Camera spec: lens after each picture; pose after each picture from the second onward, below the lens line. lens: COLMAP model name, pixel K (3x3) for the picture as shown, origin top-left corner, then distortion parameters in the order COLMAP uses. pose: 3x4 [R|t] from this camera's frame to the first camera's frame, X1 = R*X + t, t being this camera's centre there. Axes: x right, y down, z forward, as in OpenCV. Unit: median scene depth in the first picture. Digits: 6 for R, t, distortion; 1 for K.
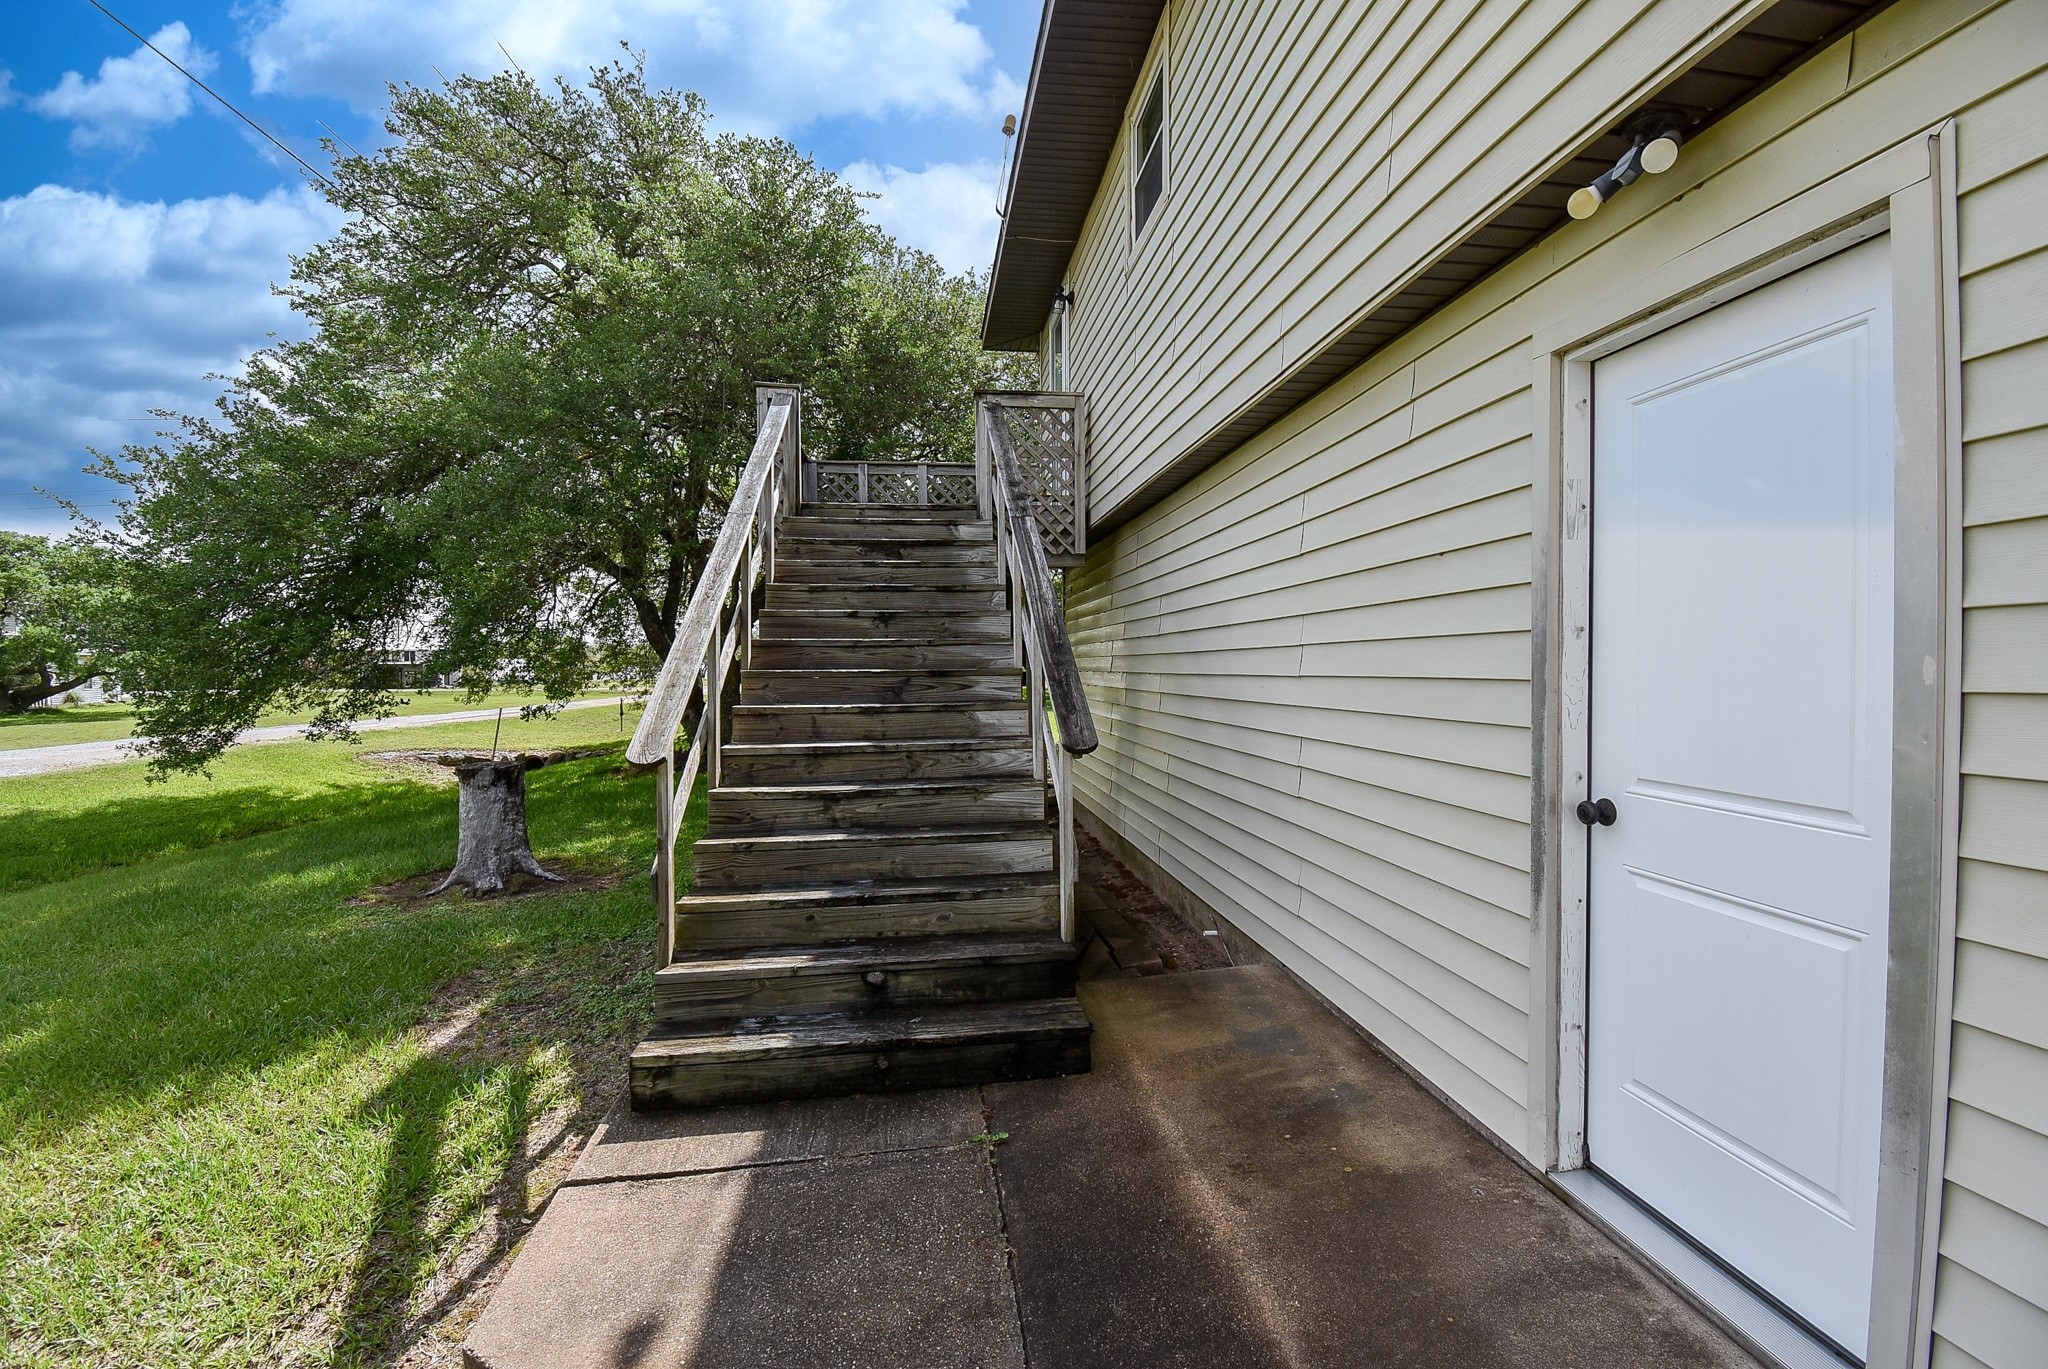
lens RADIAL K [[902.0, 0, 1021.1], [0, 902.0, 680.6], [0, 0, 1]] dist [0.020967, -0.026725]
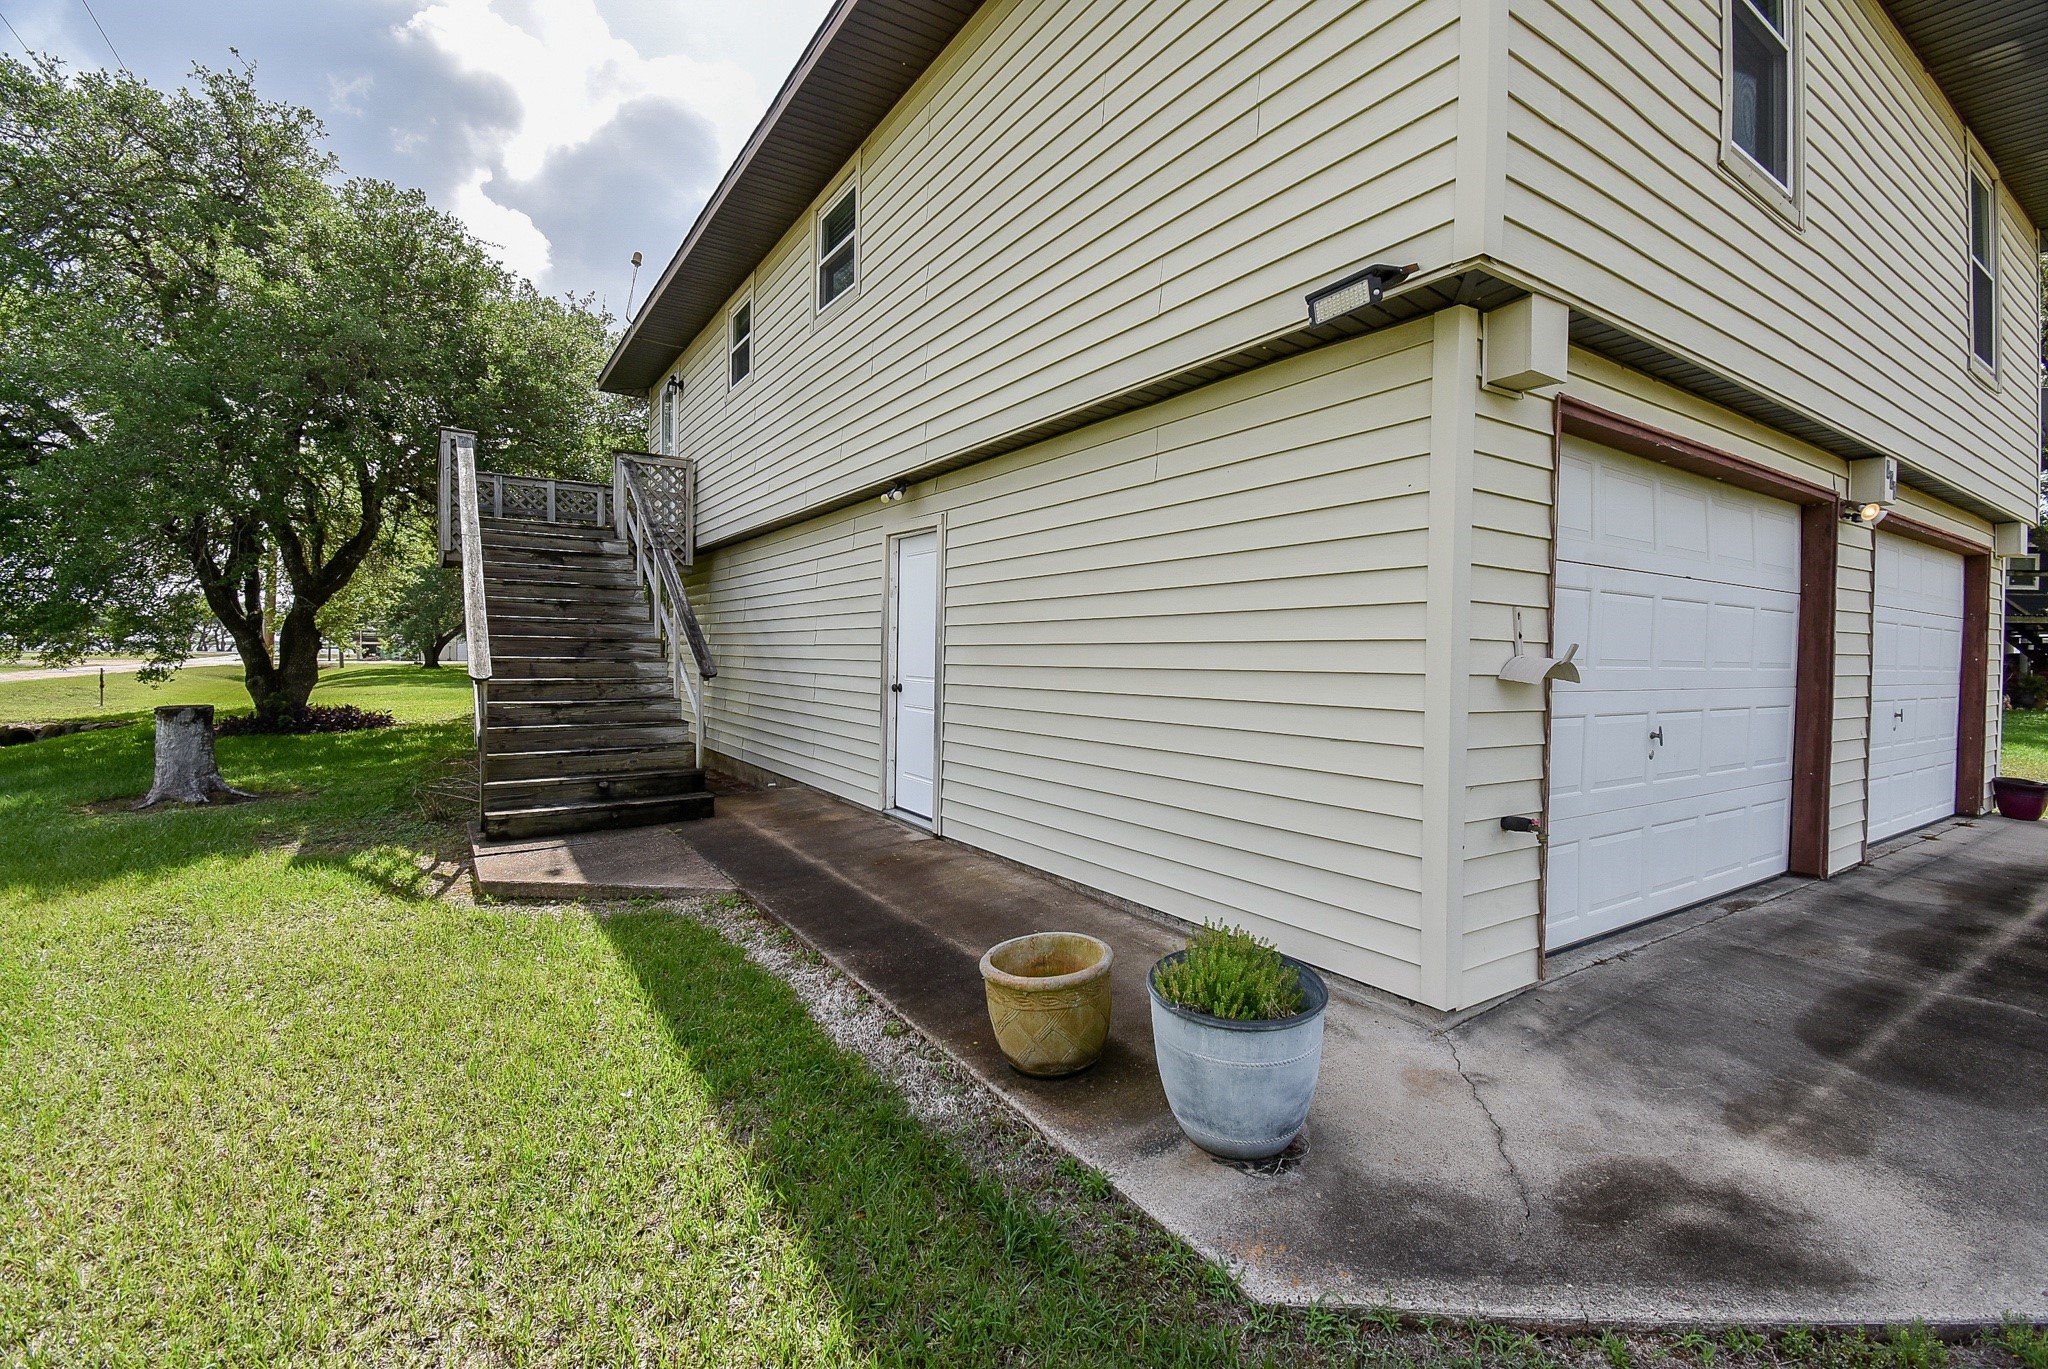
lens RADIAL K [[902.0, 0, 1021.1], [0, 902.0, 680.6], [0, 0, 1]] dist [0.020967, -0.026725]
pose [[0.895507, 0.007749, 0.444979, -0.146023], [-0.015024, 0.999805, 0.012825, 0.032348], [-0.444793, -0.018170, 0.895449, -0.810427]]
